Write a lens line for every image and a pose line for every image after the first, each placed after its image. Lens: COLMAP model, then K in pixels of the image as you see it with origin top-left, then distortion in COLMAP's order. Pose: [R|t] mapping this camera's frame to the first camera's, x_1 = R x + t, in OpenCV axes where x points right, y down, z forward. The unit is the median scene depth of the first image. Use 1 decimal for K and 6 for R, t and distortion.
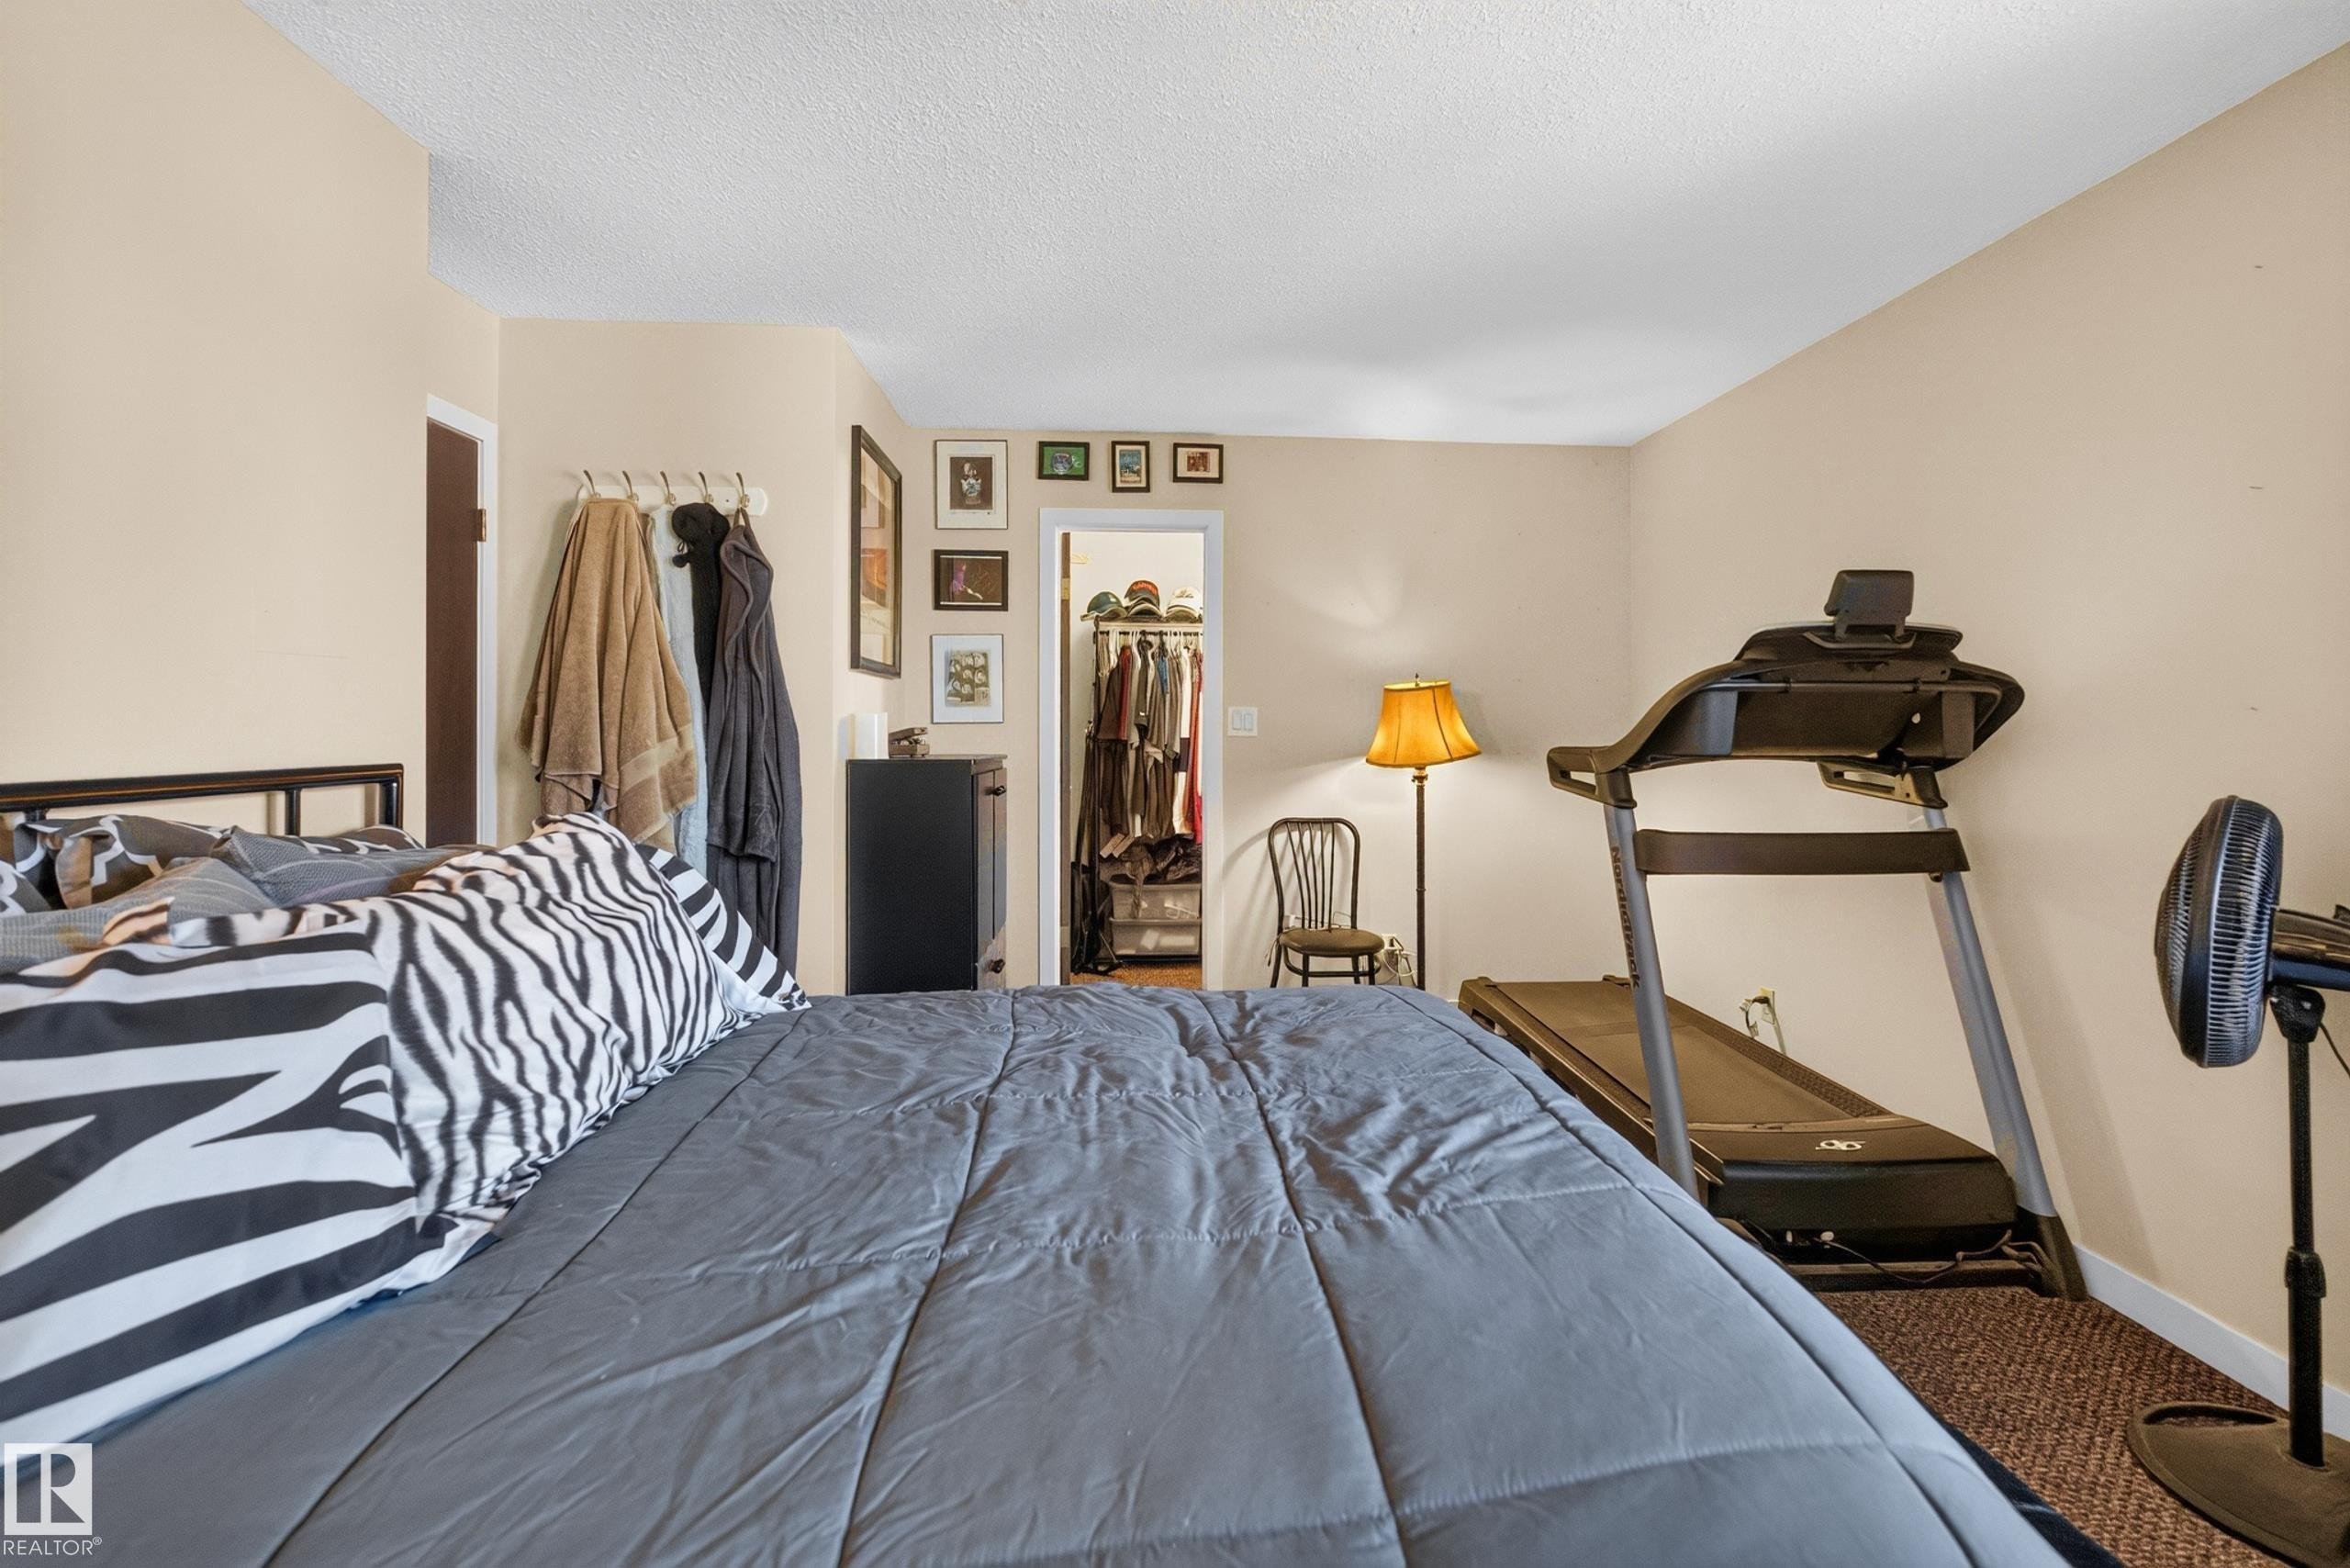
lens RADIAL K [[1034.1, 0, 1179.3], [0, 1034.1, 771.4], [0, 0, 1]] dist [-0.002856, -0.000913]
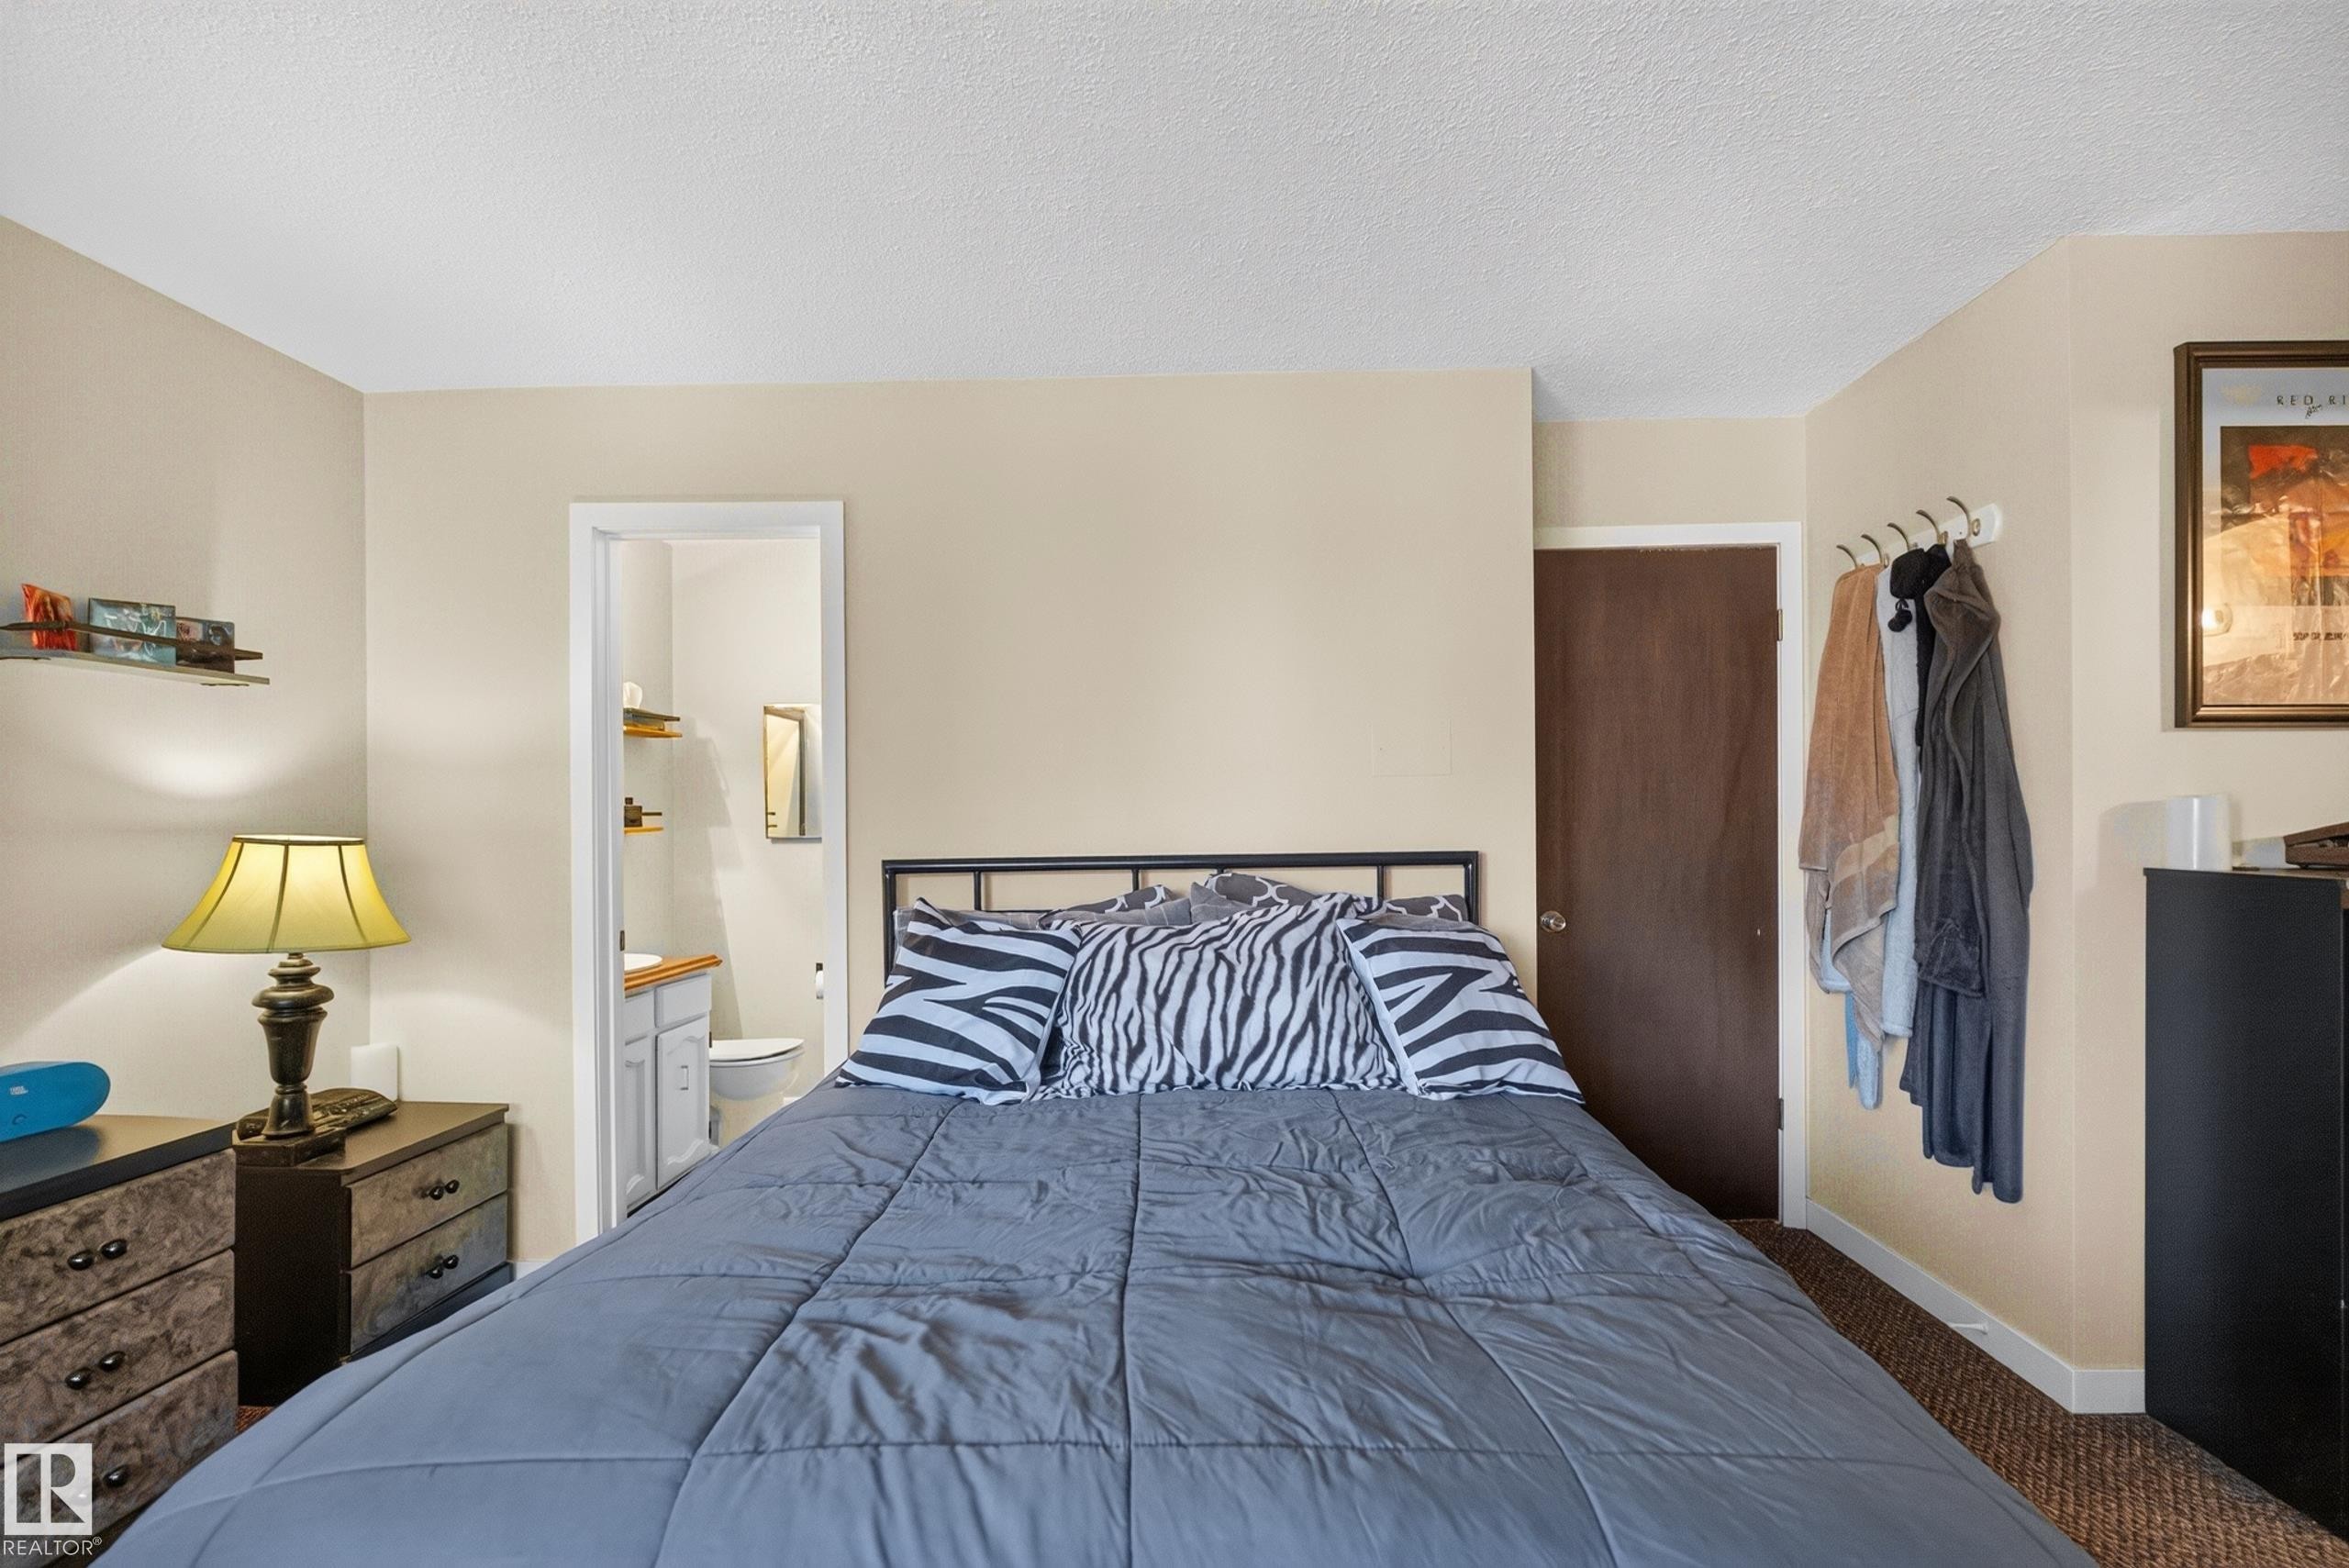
lens RADIAL K [[1017.1, 0, 1179.0], [0, 1017.1, 812.3], [0, 0, 1]] dist [0.001398, 0.000091]
pose [[-0.081768, -0.016953, -0.996507, 0.440766], [-0.025171, 0.999572, -0.014939, -0.022151], [0.996333, 0.023862, -0.082160, 0.535781]]
